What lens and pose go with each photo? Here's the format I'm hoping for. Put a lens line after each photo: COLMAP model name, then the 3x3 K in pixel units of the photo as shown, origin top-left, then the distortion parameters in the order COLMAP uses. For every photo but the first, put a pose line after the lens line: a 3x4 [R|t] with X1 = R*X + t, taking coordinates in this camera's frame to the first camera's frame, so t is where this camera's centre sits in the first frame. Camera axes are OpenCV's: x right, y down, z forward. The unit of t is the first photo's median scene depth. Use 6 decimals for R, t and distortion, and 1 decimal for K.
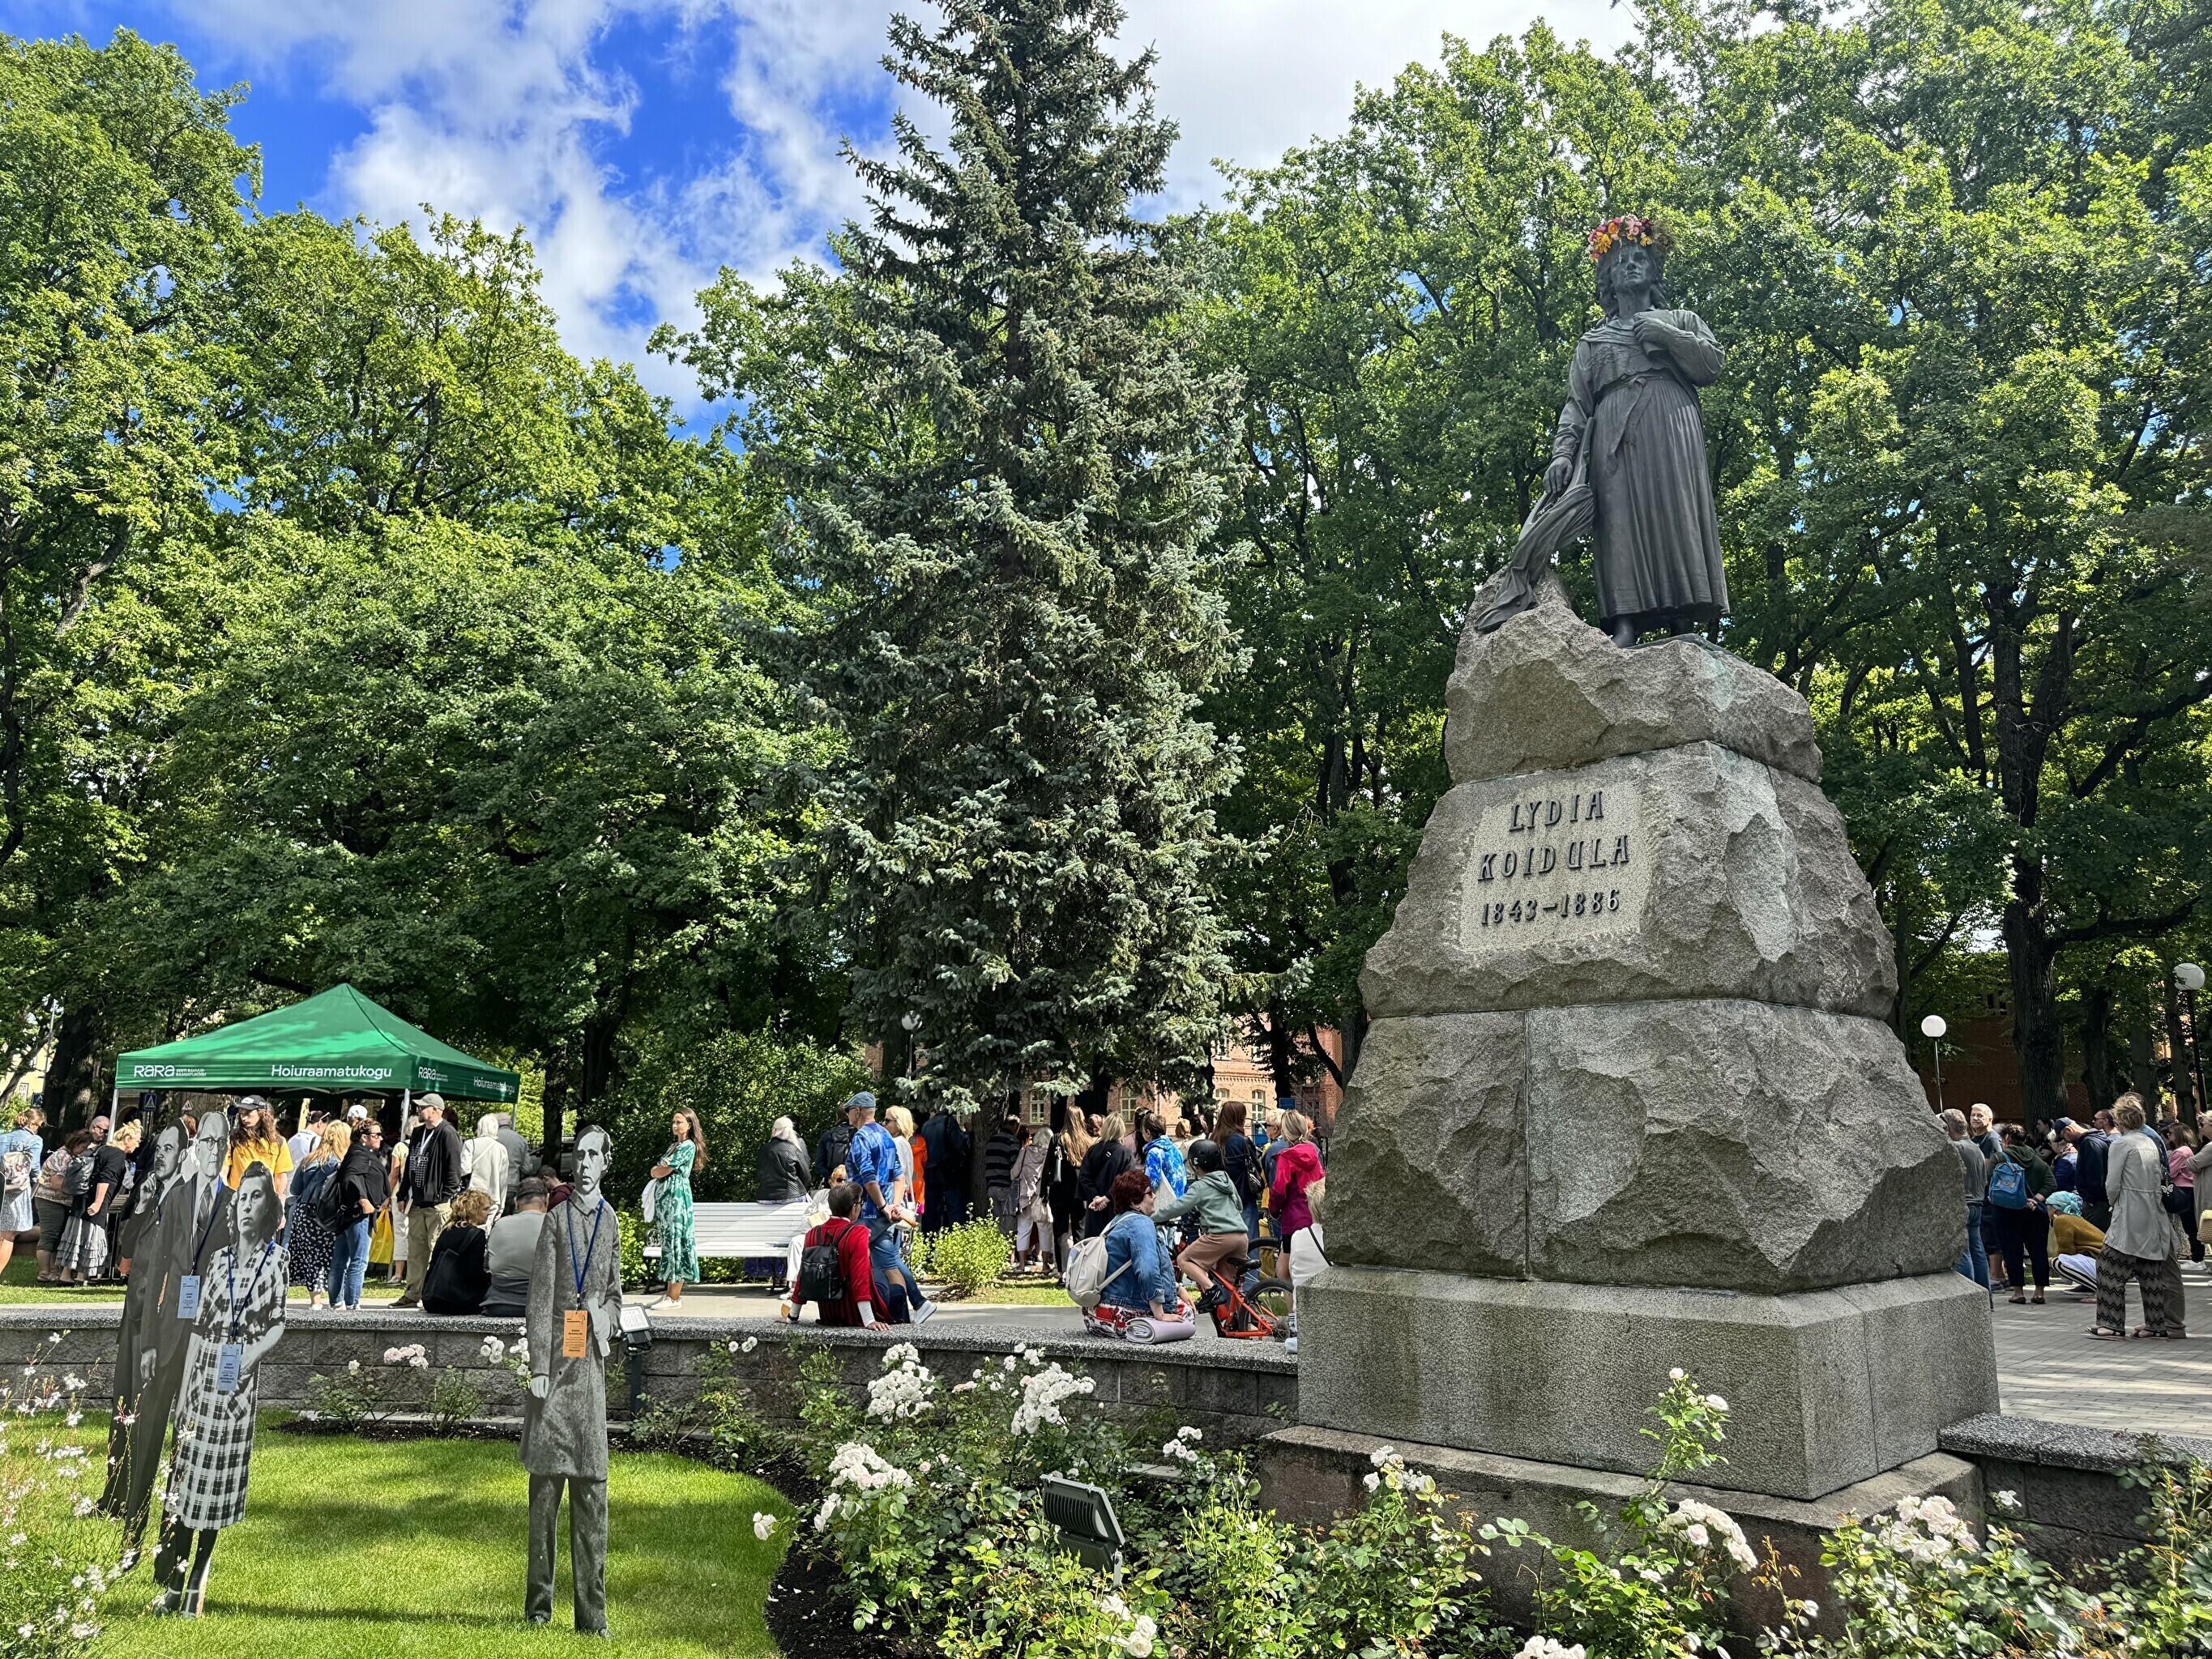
lens RADIAL K [[1612.8, 0, 1106.0], [0, 1612.8, 829.5], [0, 0, 1]] dist [0.068013, -0.064406]
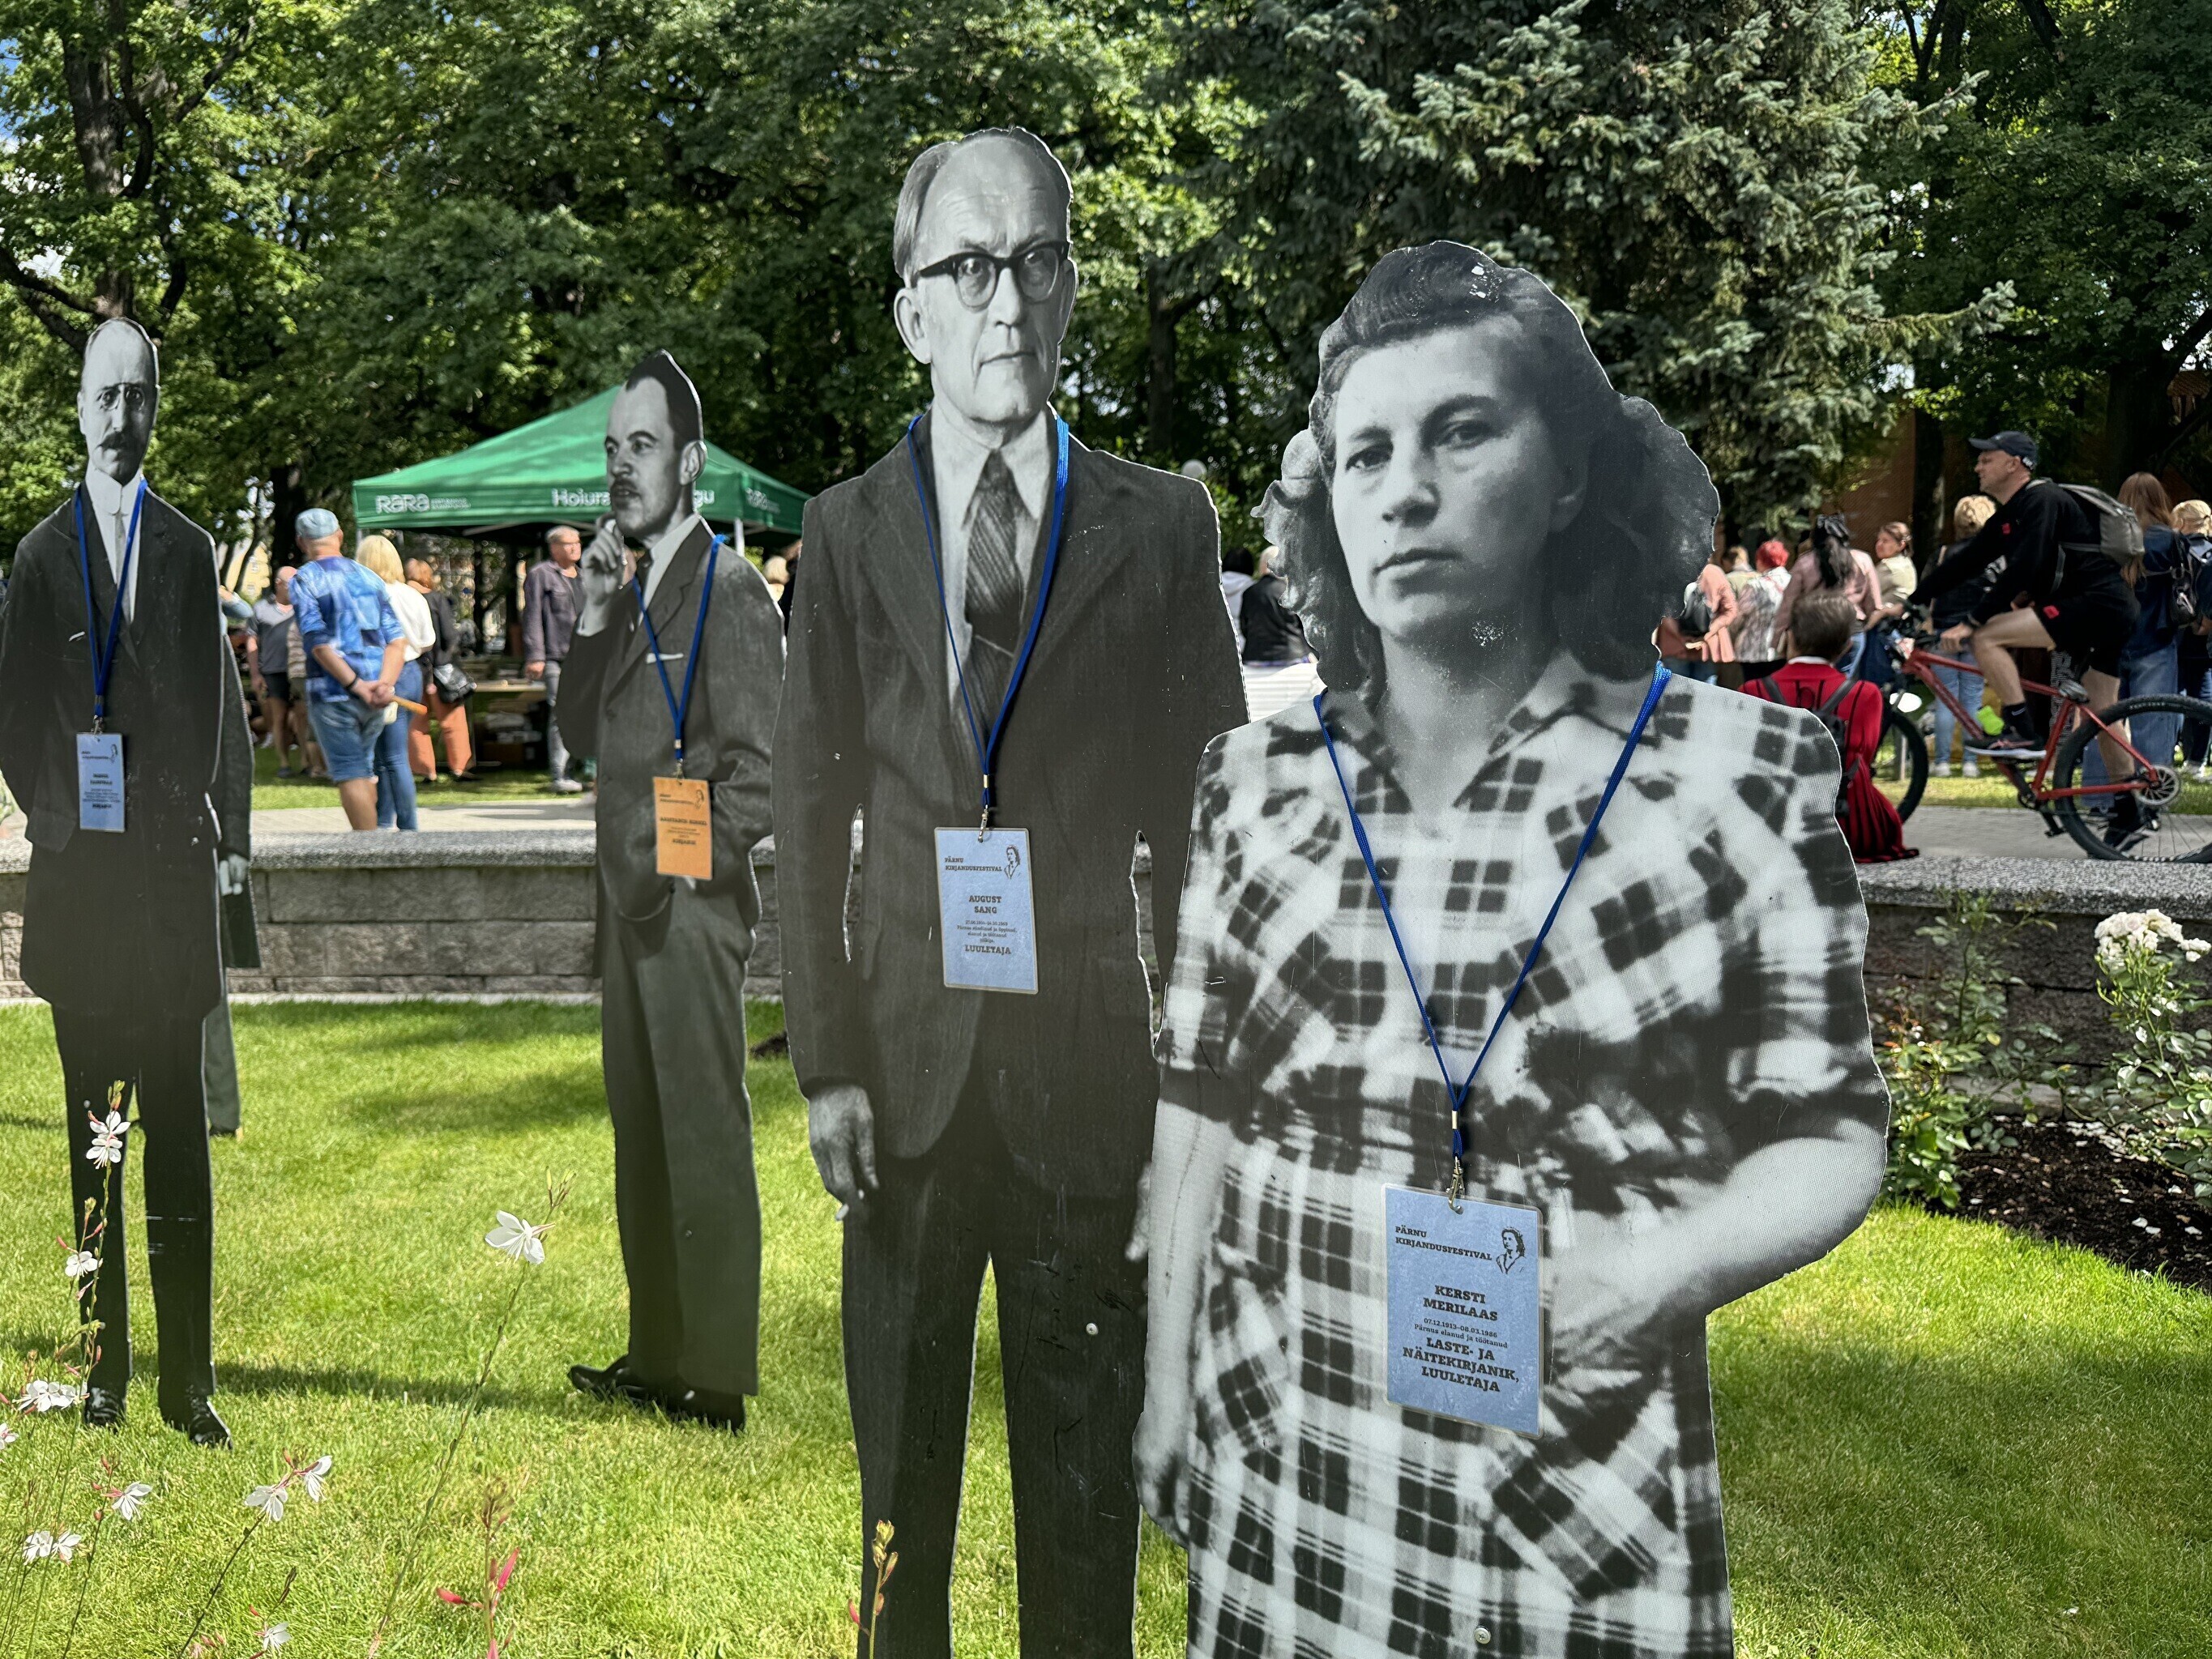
lens RADIAL K [[1664.0, 0, 1106.0], [0, 1664.0, 829.5], [0, 0, 1]] dist [0.010201, 0.005583]
pose [[0.993744, -0.012767, -0.110953, -0.184499], [0.046505, 0.950524, 0.307150, 0.070943], [0.101542, -0.310388, 0.945171, 0.276115]]
